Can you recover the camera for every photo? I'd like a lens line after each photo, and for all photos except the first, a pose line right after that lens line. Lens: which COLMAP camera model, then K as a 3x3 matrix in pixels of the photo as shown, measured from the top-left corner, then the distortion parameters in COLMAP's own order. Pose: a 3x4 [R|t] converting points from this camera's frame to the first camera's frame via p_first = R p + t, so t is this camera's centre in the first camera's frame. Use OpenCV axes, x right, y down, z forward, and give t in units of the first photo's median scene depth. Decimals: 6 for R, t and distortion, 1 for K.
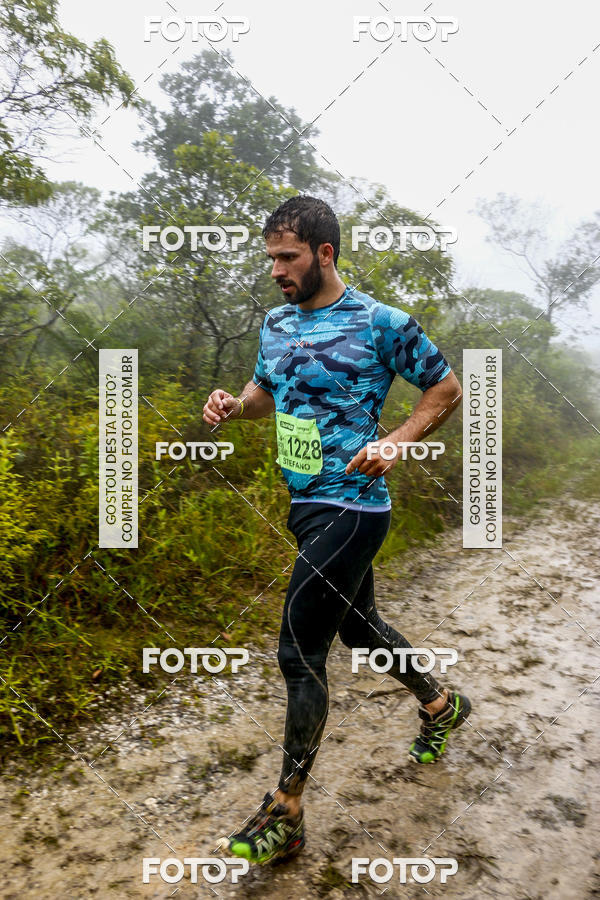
lens RADIAL K [[847.8, 0, 310.5], [0, 847.8, 446.9], [0, 0, 1]] dist [-0.076182, 0.000000]
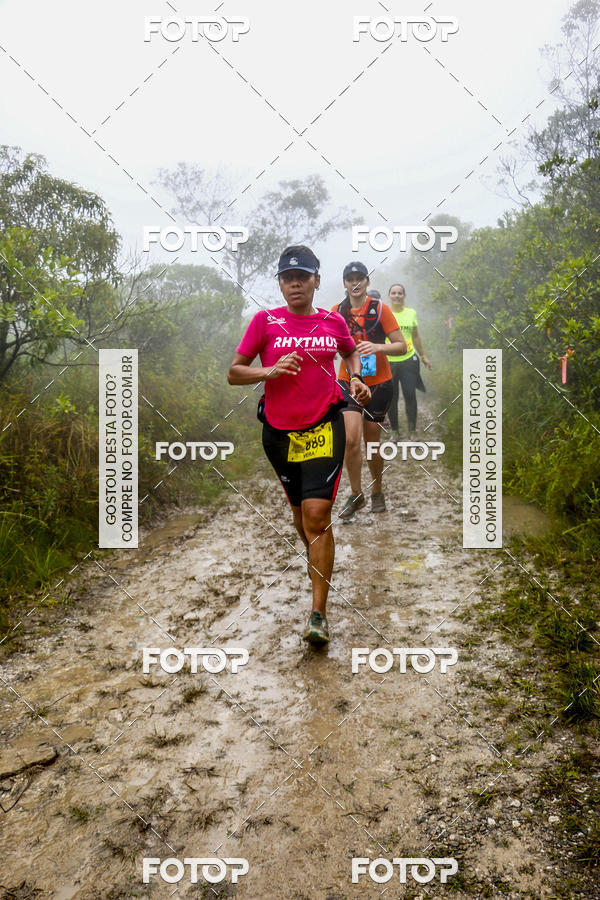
lens RADIAL K [[847.8, 0, 320.0], [0, 847.8, 447.3], [0, 0, 1]] dist [-0.076182, 0.000000]
pose [[0.938503, -0.104720, 0.329008, 0.119001], [0.095143, 0.994440, 0.045124, -0.024677], [-0.331904, -0.011047, 0.943248, 0.129670]]
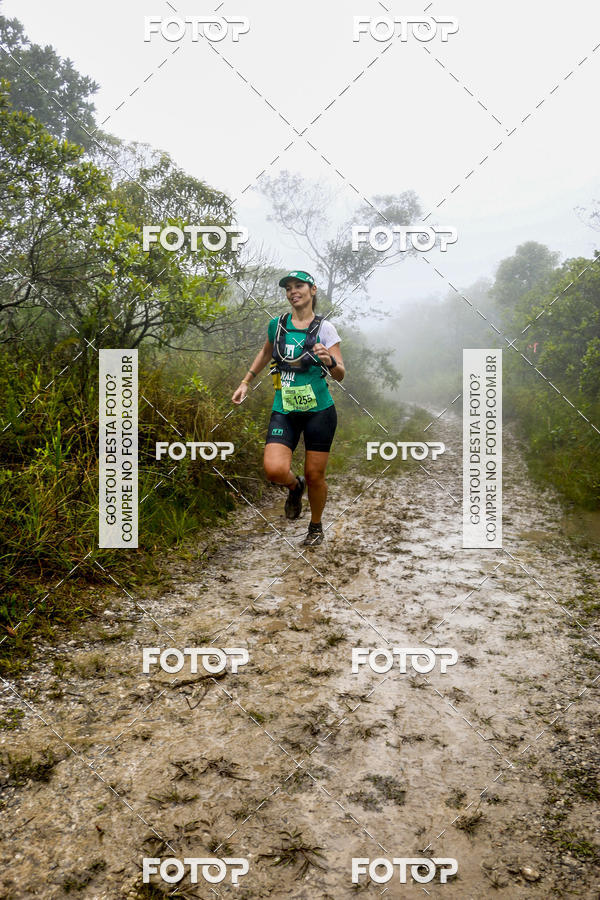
lens RADIAL K [[847.8, 0, 317.6], [0, 847.8, 454.1], [0, 0, 1]] dist [-0.076182, 0.000000]
pose [[0.963740, -0.008942, 0.266692, -0.019846], [0.000123, 0.999453, 0.033064, 0.005391], [-0.266842, -0.031832, 0.963214, 0.054528]]
